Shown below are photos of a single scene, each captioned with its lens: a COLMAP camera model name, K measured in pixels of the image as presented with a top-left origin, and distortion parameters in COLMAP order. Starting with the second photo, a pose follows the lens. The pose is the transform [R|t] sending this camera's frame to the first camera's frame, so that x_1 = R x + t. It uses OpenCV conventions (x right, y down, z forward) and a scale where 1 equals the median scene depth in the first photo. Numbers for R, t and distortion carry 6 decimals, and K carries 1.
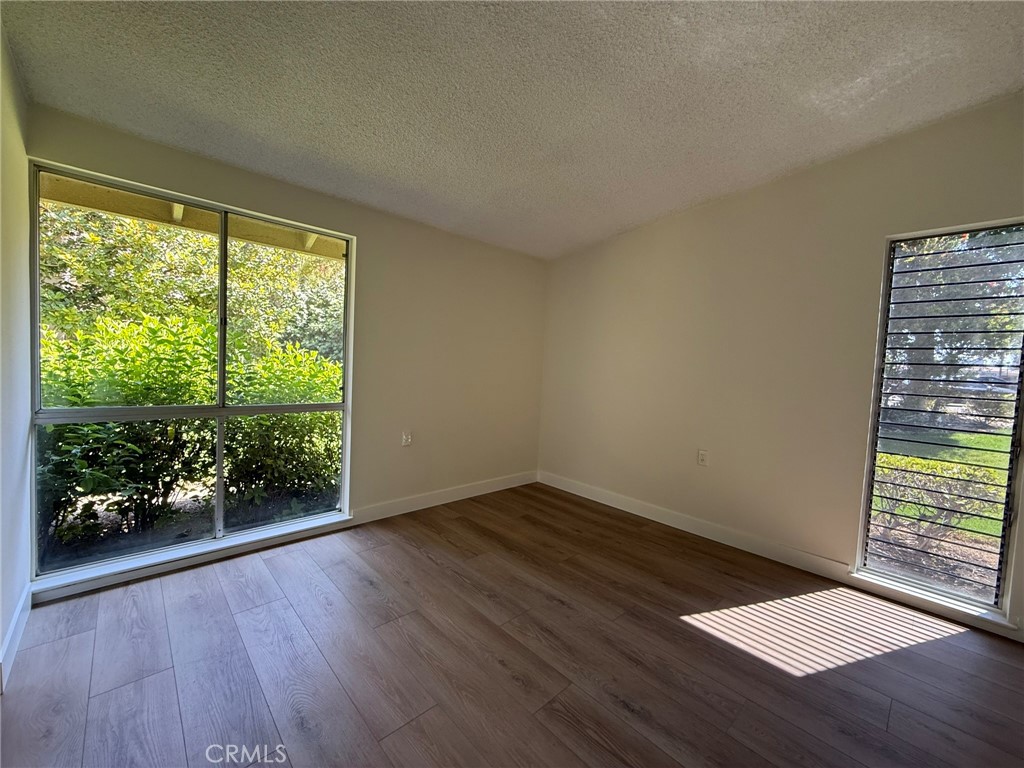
lens RADIAL K [[409.1, 0, 512.0], [0, 409.1, 384.0], [0, 0, 1]] dist [-0.001768, -0.000055]
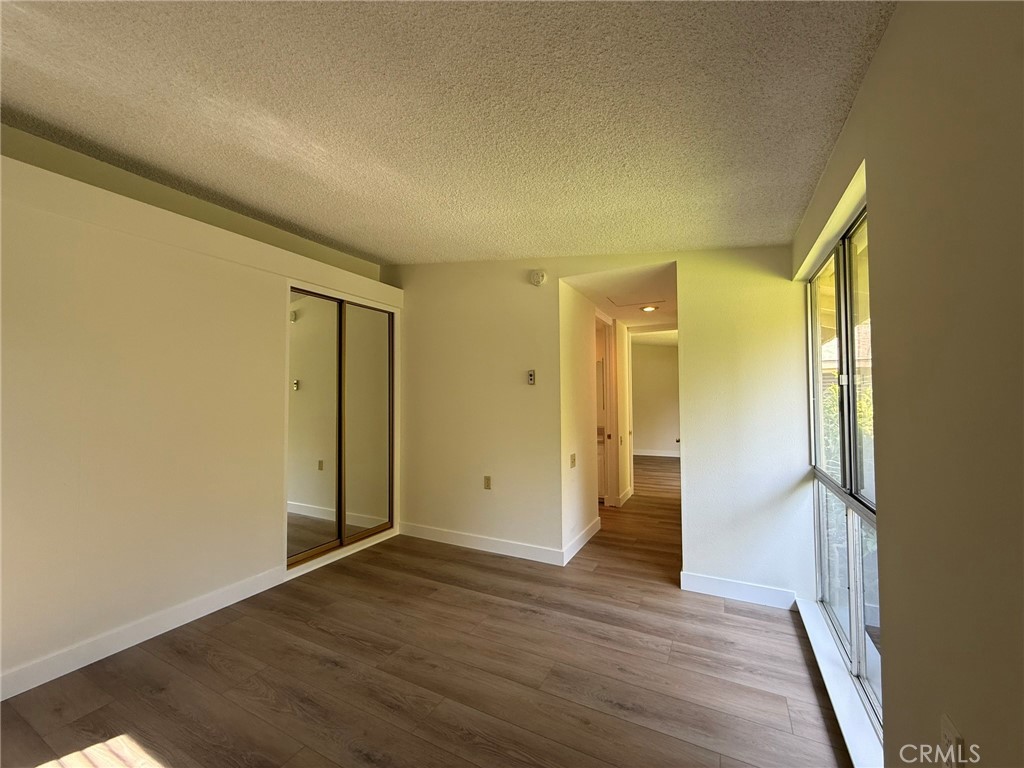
lens RADIAL K [[409.1, 0, 512.0], [0, 409.1, 384.0], [0, 0, 1]] dist [-0.001768, -0.000055]
pose [[-0.944599, -0.050403, -0.324332, 0.125594], [-0.052742, 0.998607, -0.001582, -0.106852], [0.323960, 0.015611, -0.945942, 1.449546]]
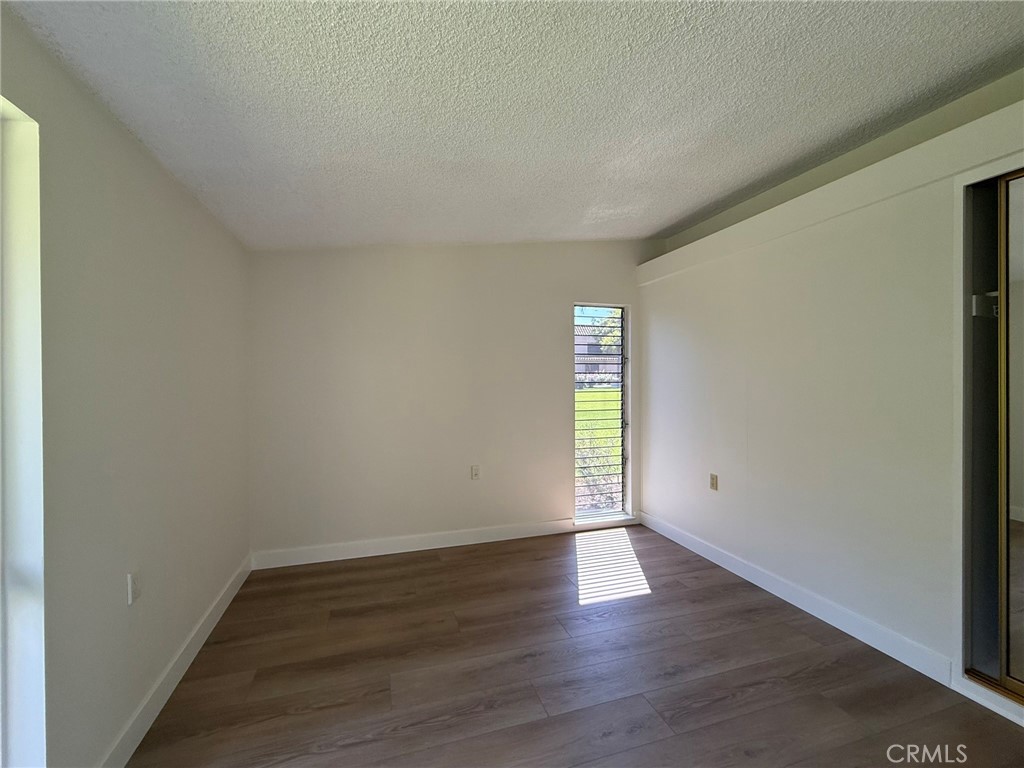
lens RADIAL K [[428.3, 0, 512.0], [0, 428.3, 384.0], [0, 0, 1]] dist [0.002935, 0.000172]
pose [[0.427506, -0.055328, 0.902318, -0.629849], [0.063938, 0.997476, 0.030870, -0.105395], [-0.901748, 0.044496, 0.429965, 0.485535]]
